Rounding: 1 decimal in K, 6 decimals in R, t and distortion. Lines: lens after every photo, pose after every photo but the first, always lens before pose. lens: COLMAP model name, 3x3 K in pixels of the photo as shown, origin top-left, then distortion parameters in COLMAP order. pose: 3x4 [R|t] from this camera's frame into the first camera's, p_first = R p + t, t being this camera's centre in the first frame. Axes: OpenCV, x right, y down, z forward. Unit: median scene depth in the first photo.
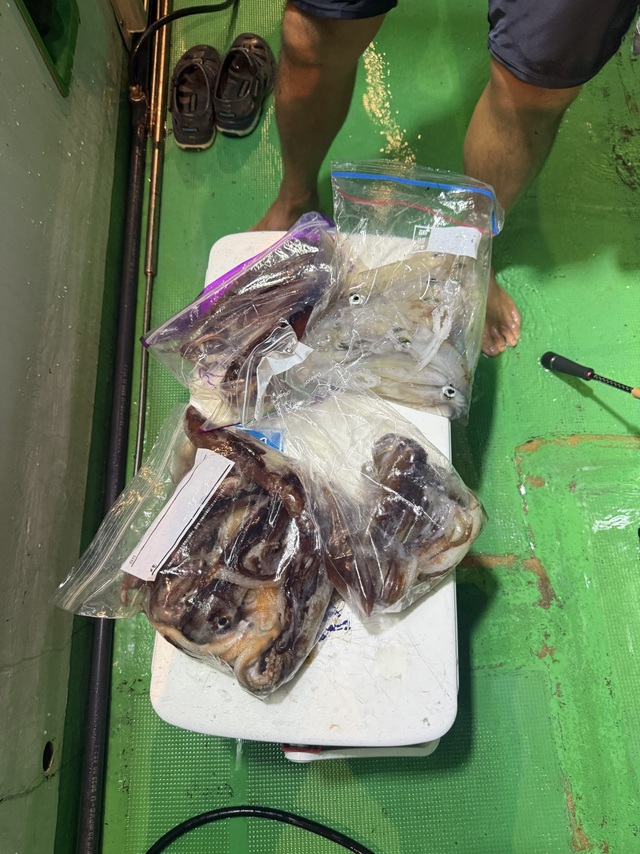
lens RADIAL K [[606.2, 0, 321.4], [0, 606.2, 423.6], [0, 0, 1]] dist [0.006147, -0.005345]
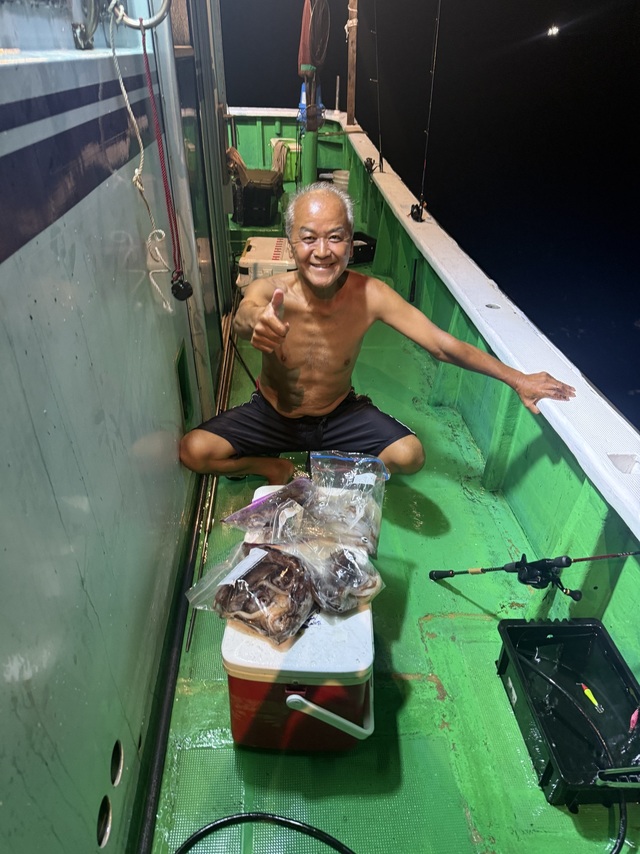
lens RADIAL K [[606.2, 0, 319.2], [0, 606.2, 428.6], [0, 0, 1]] dist [0.006147, -0.005345]
pose [[0.999108, 0.014086, 0.039811, -0.042572], [0.013609, 0.785032, -0.619306, 0.930972], [-0.039976, 0.619295, 0.784140, -0.901102]]
